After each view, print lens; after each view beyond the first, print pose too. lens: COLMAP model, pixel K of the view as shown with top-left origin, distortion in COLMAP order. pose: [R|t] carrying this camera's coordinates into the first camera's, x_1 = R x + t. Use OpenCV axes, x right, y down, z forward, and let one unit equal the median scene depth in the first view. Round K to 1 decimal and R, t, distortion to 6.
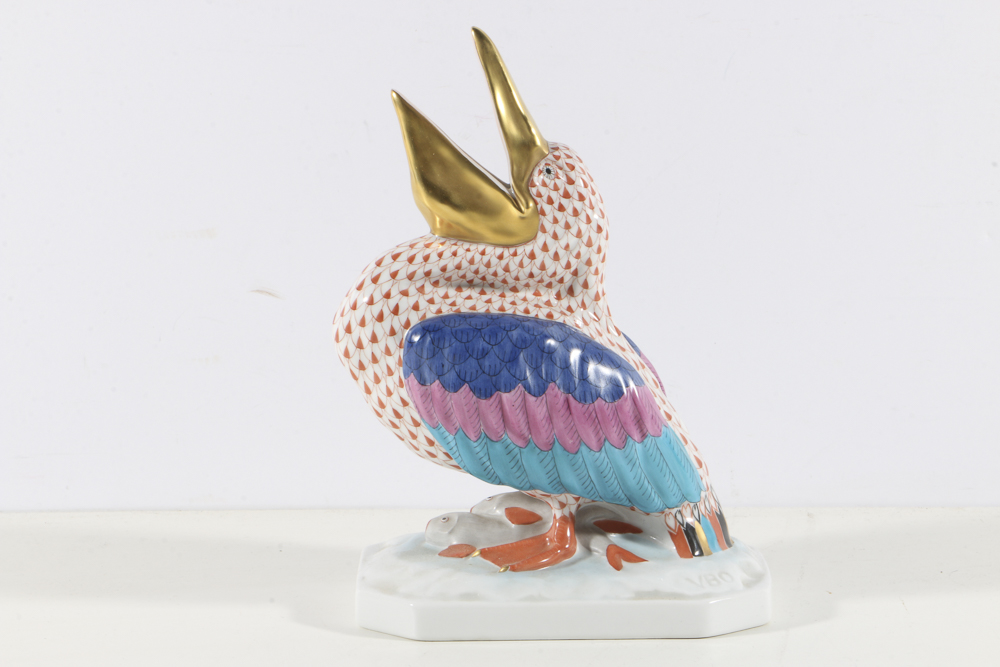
lens RADIAL K [[3177.1, 0, 500.0], [0, 3177.1, 333.5], [0, 0, 1]] dist [0.083360, 1.138052]
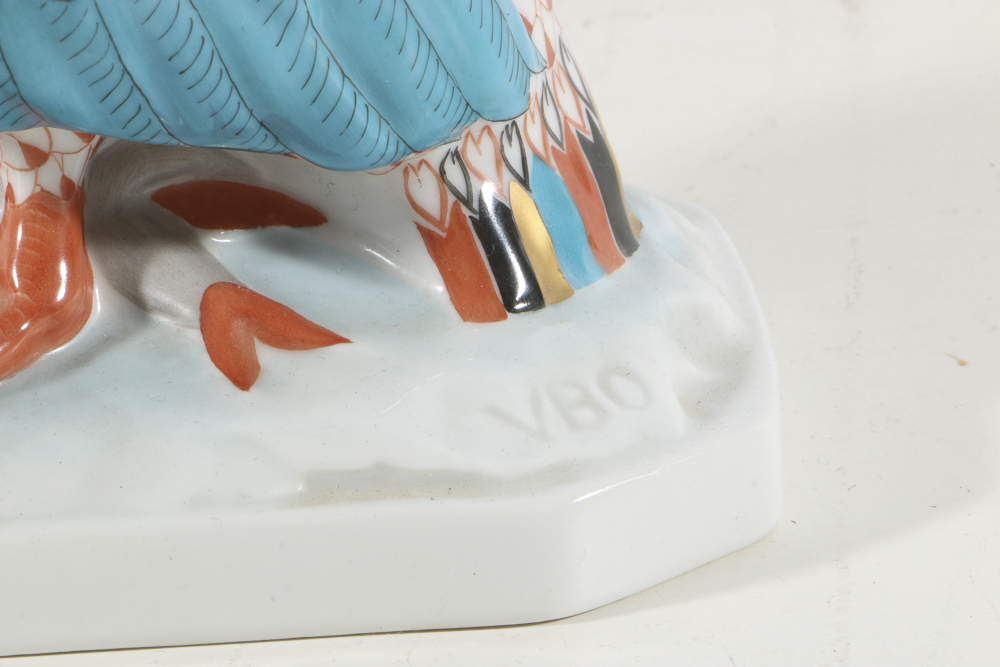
lens RADIAL K [[5323.7, 0, 500.0], [0, 5323.7, 333.5], [0, 0, 1]] dist [1.192237, -13.047361]
pose [[0.996495, -0.038925, 0.074046, 0.024762], [0.021431, 0.974396, 0.223816, -0.034919], [-0.080863, -0.221444, 0.971815, 0.537418]]
